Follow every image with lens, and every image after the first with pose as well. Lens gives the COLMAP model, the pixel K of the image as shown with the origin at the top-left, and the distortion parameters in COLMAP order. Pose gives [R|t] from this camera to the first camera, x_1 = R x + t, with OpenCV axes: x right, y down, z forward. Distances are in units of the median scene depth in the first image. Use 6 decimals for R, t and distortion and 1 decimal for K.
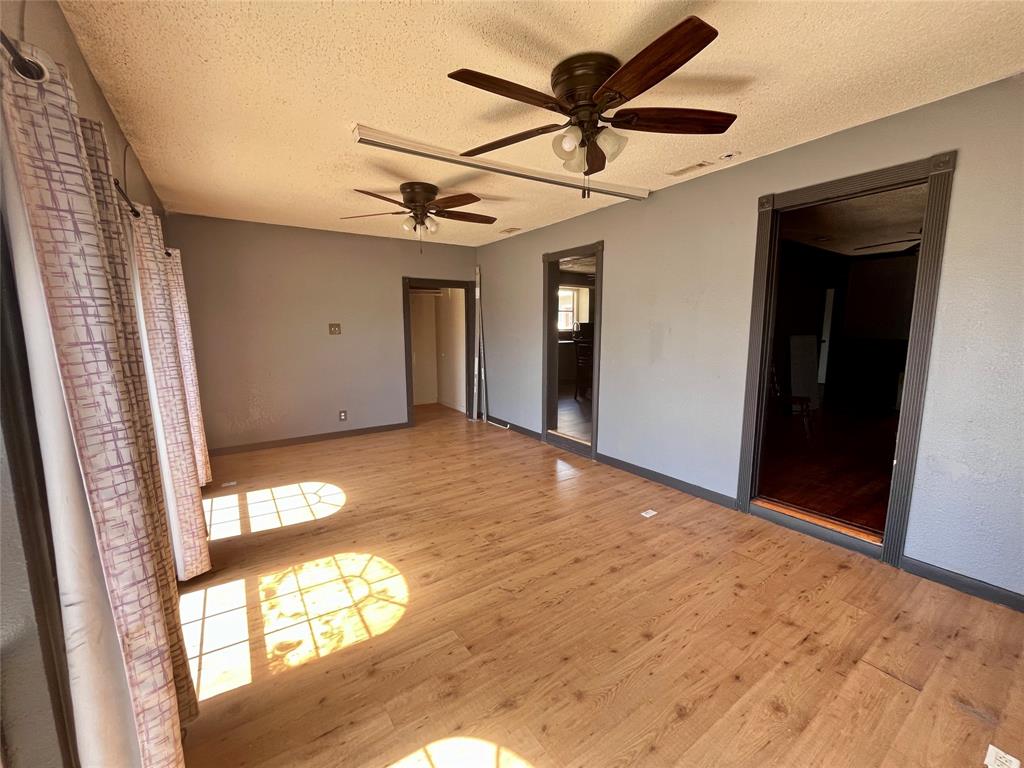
lens RADIAL K [[423.9, 0, 512.0], [0, 423.9, 384.0], [0, 0, 1]] dist [-0.001678, 0.000084]
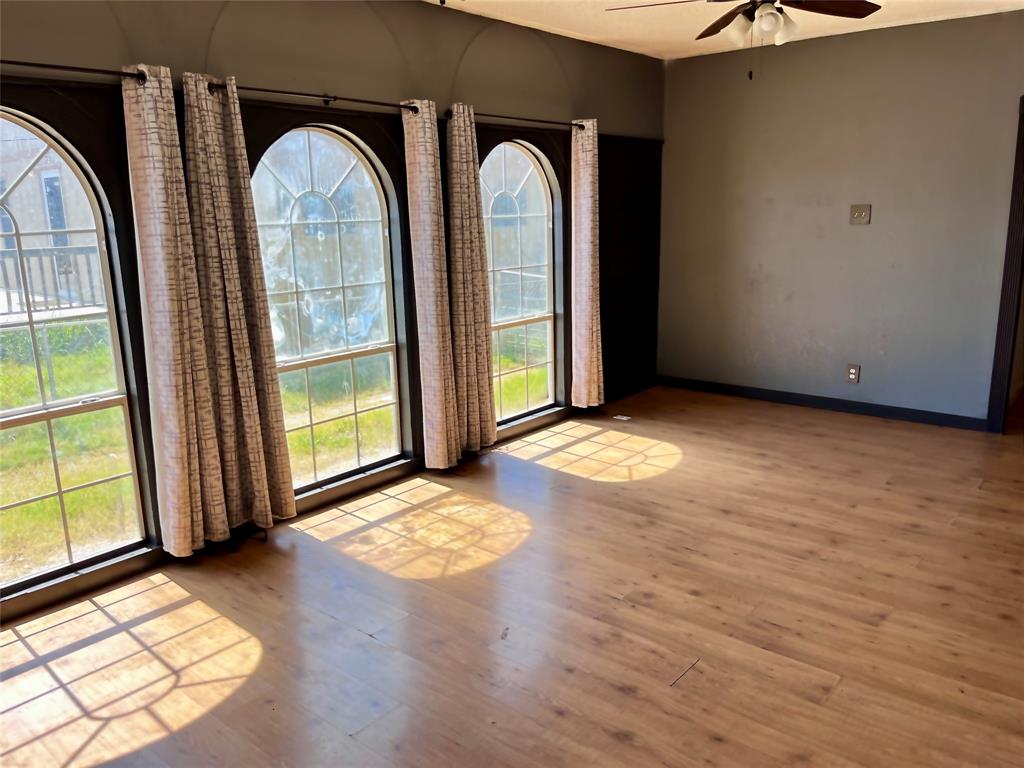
lens RADIAL K [[786.1, 0, 507.7], [0, 786.1, 379.2], [0, 0, 1]] dist [0.029511, -0.004856]
pose [[0.258797, 0.203644, -0.944221, 0.865369], [-0.116965, 0.976937, 0.178641, -0.092762], [0.958824, 0.064209, 0.276647, 0.533076]]
